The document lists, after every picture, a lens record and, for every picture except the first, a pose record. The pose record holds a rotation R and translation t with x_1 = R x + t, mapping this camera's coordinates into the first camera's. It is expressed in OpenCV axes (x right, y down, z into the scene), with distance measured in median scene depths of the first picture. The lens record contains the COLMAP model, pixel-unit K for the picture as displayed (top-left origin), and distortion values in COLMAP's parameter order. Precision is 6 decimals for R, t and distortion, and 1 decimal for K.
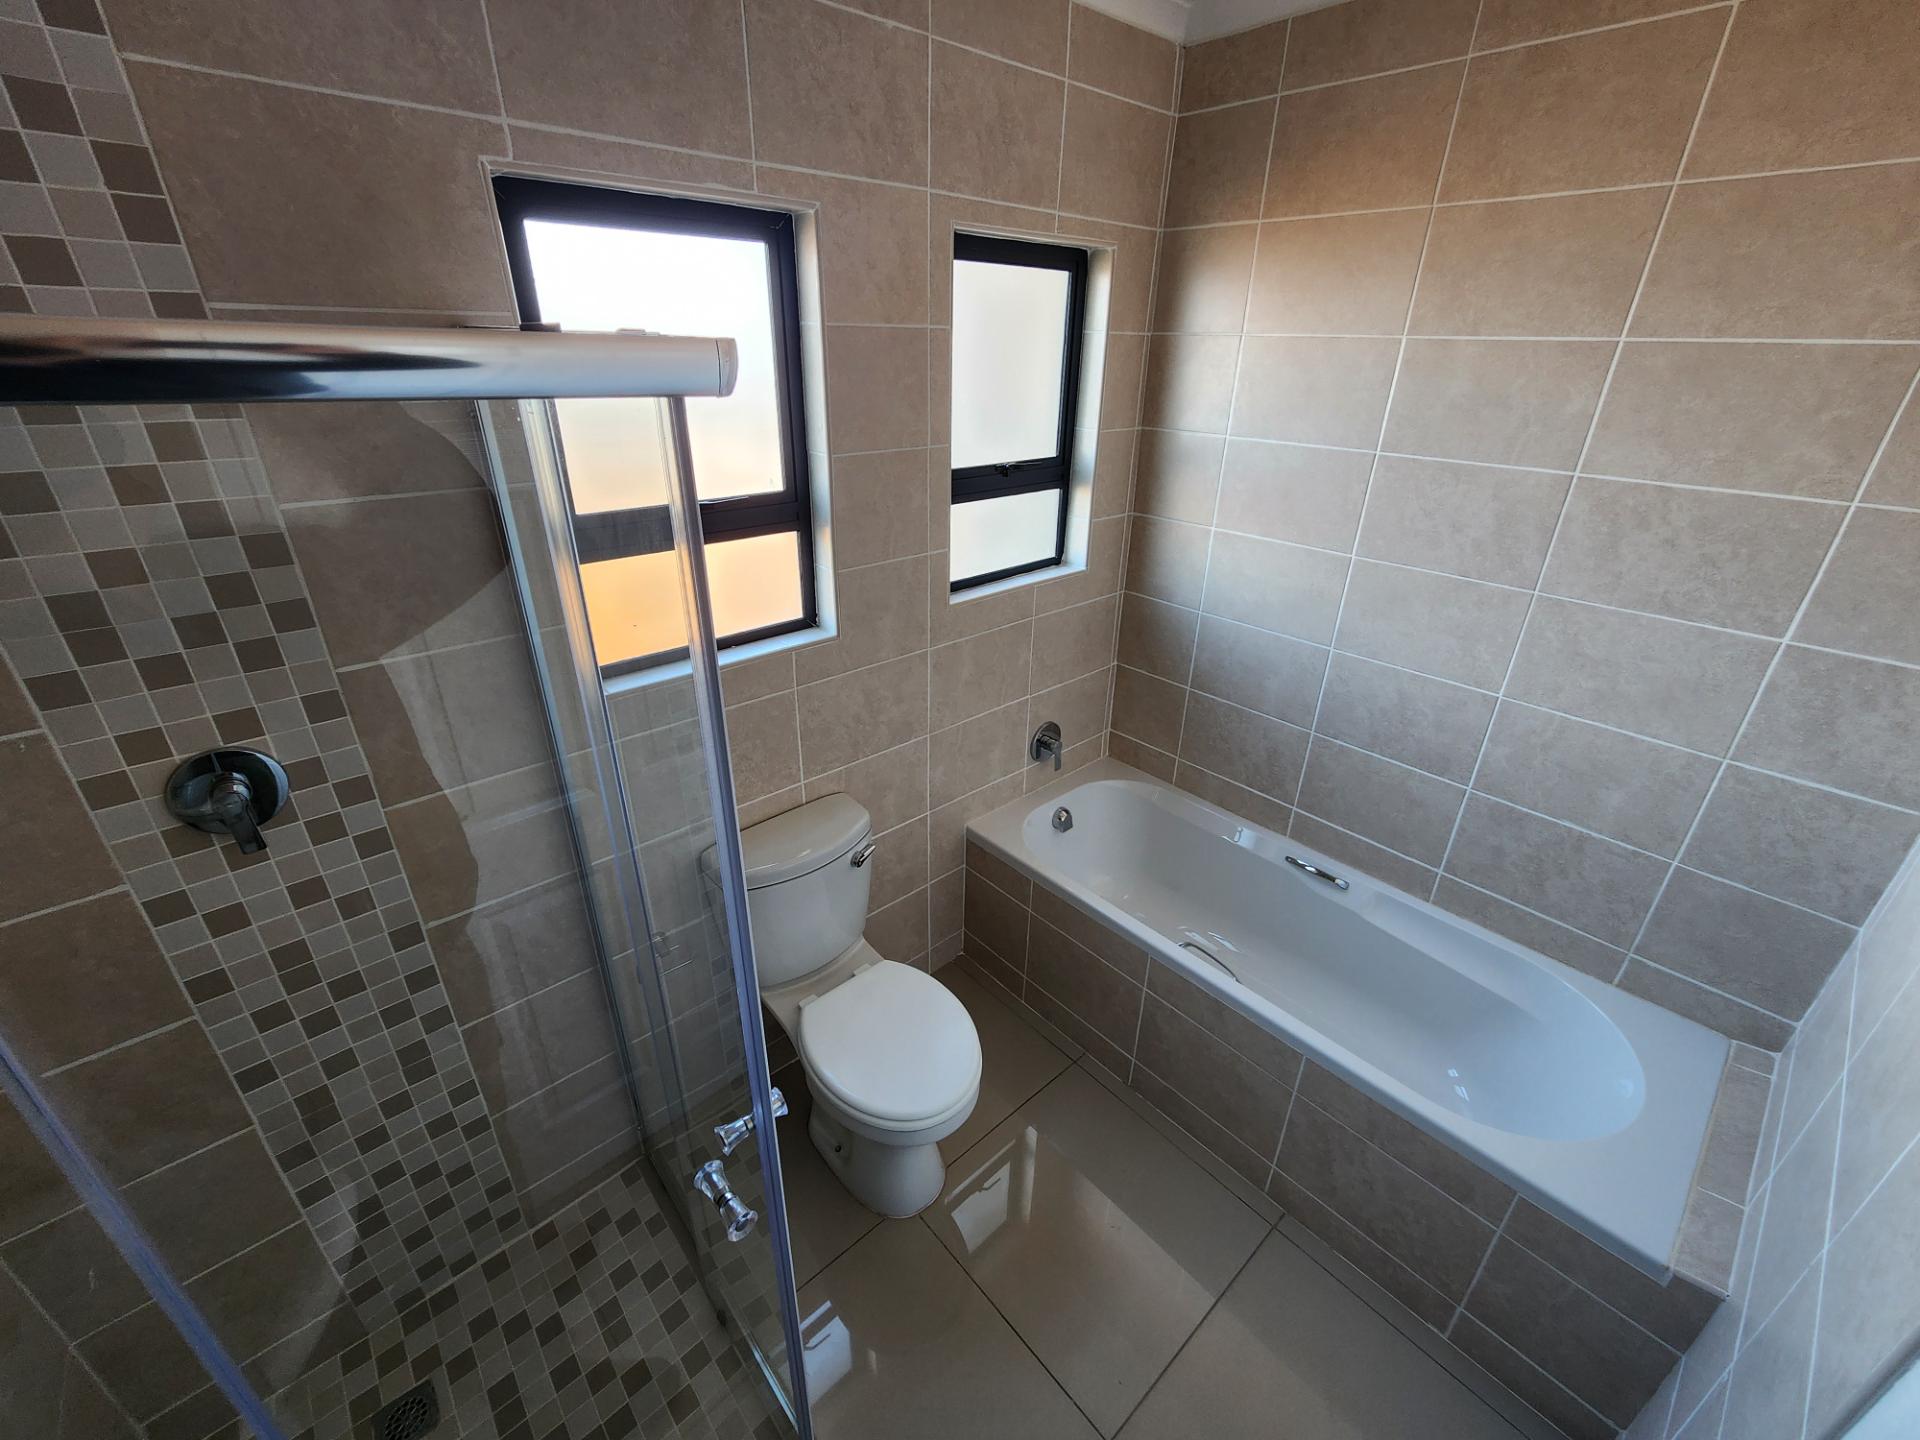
lens RADIAL K [[786.2, 0, 955.0], [0, 786.2, 708.3], [0, 0, 1]] dist [-0.002157, -0.000360]
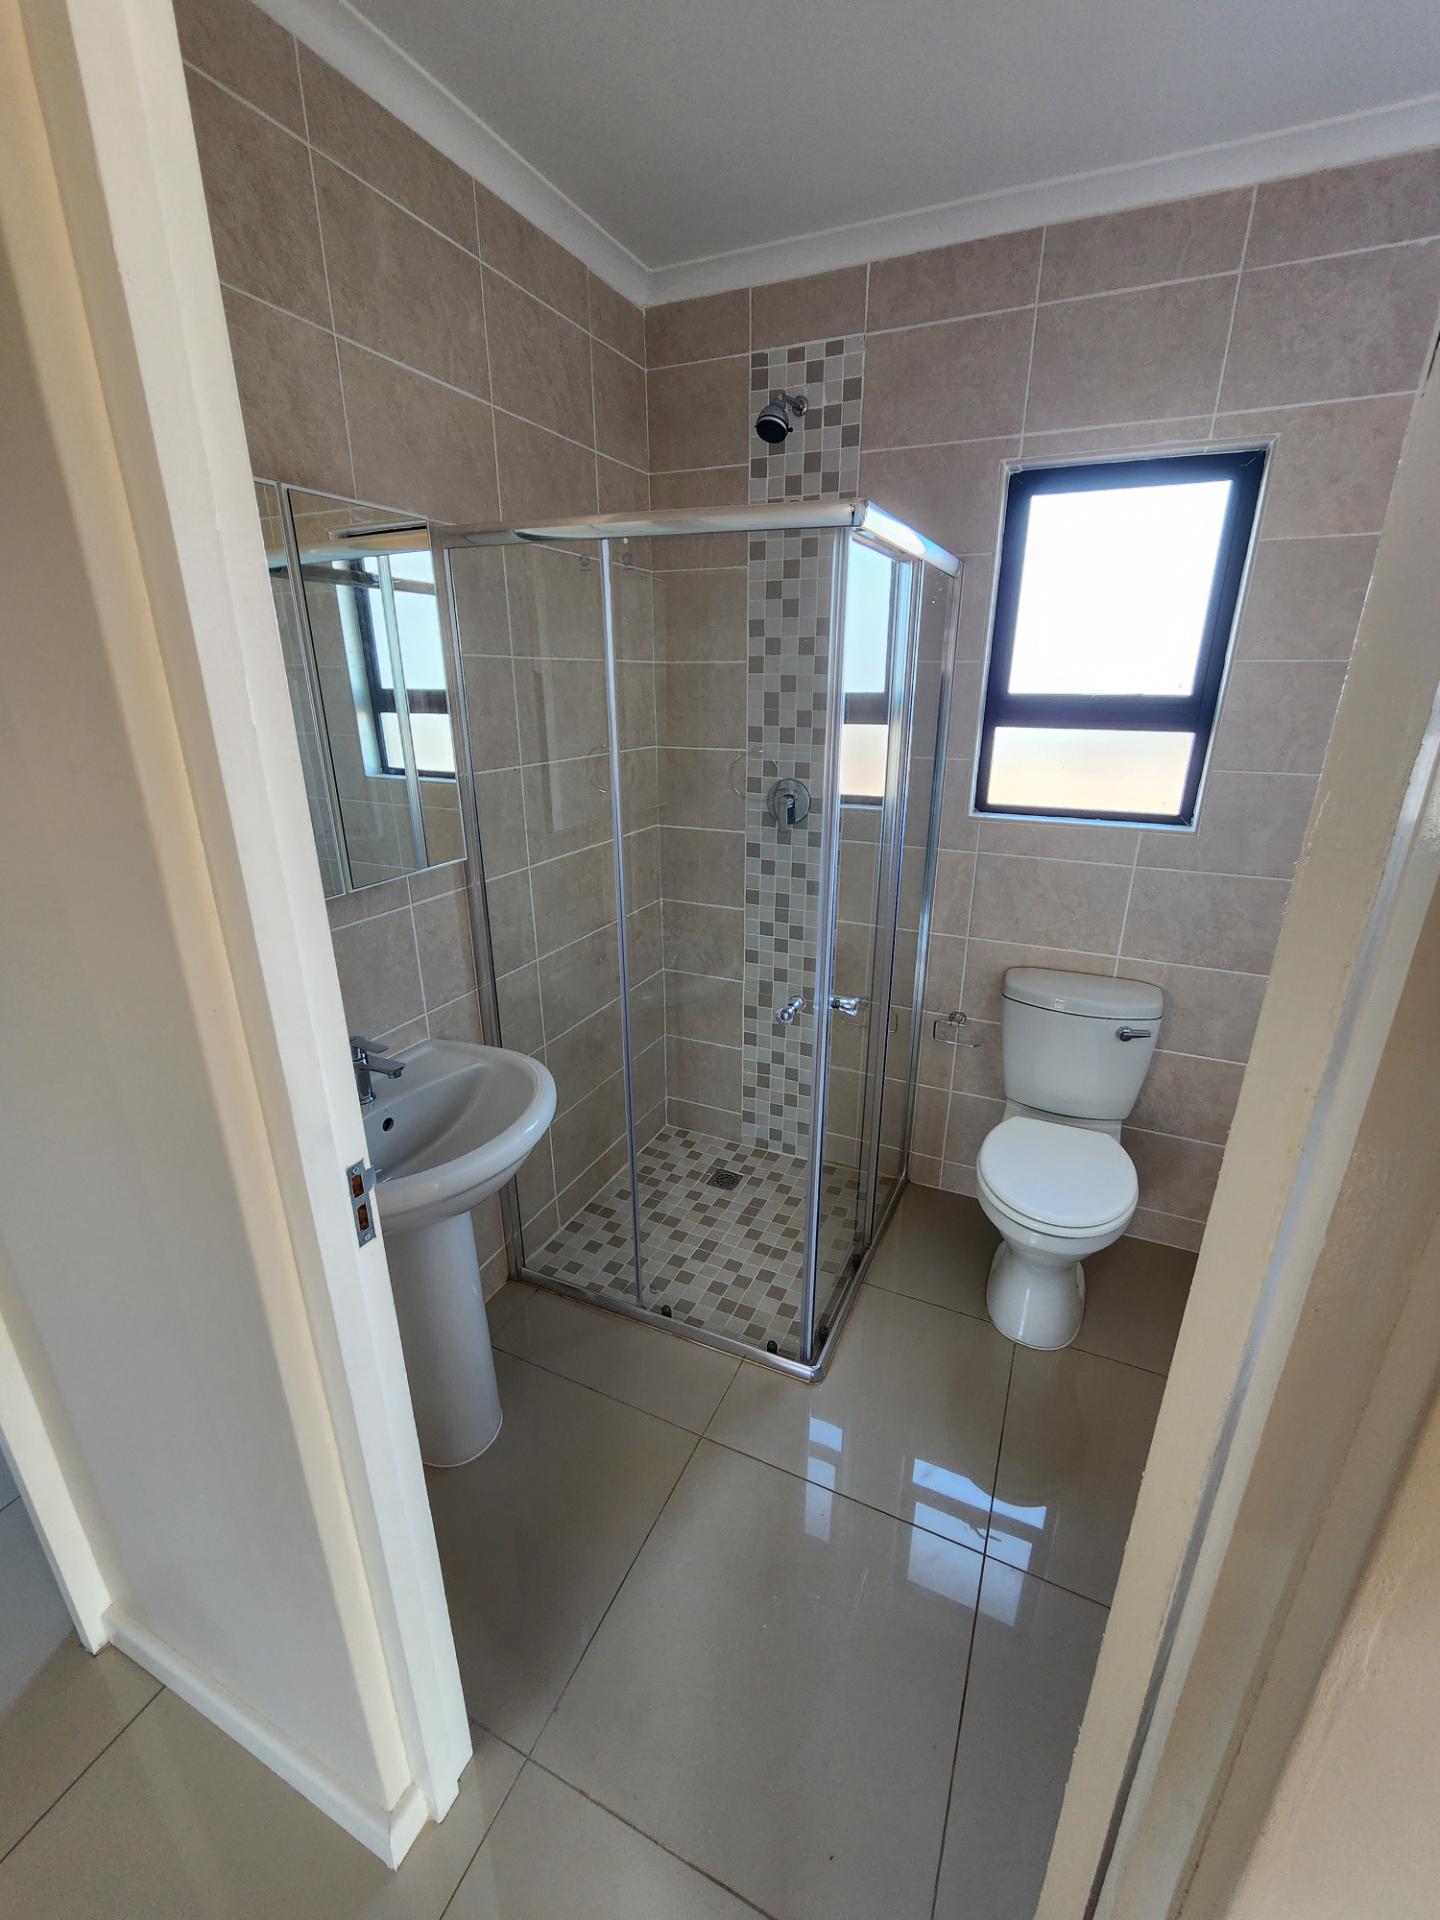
lens RADIAL K [[786.2, 0, 720.0], [0, 786.2, 960.0], [0, 0, 1]] dist [-0.002157, -0.000360]
pose [[0.396113, 0.299834, -0.867868, 0.768627], [-0.387166, 0.911589, 0.138228, 0.226445], [0.832585, 0.281255, 0.477177, -0.008755]]
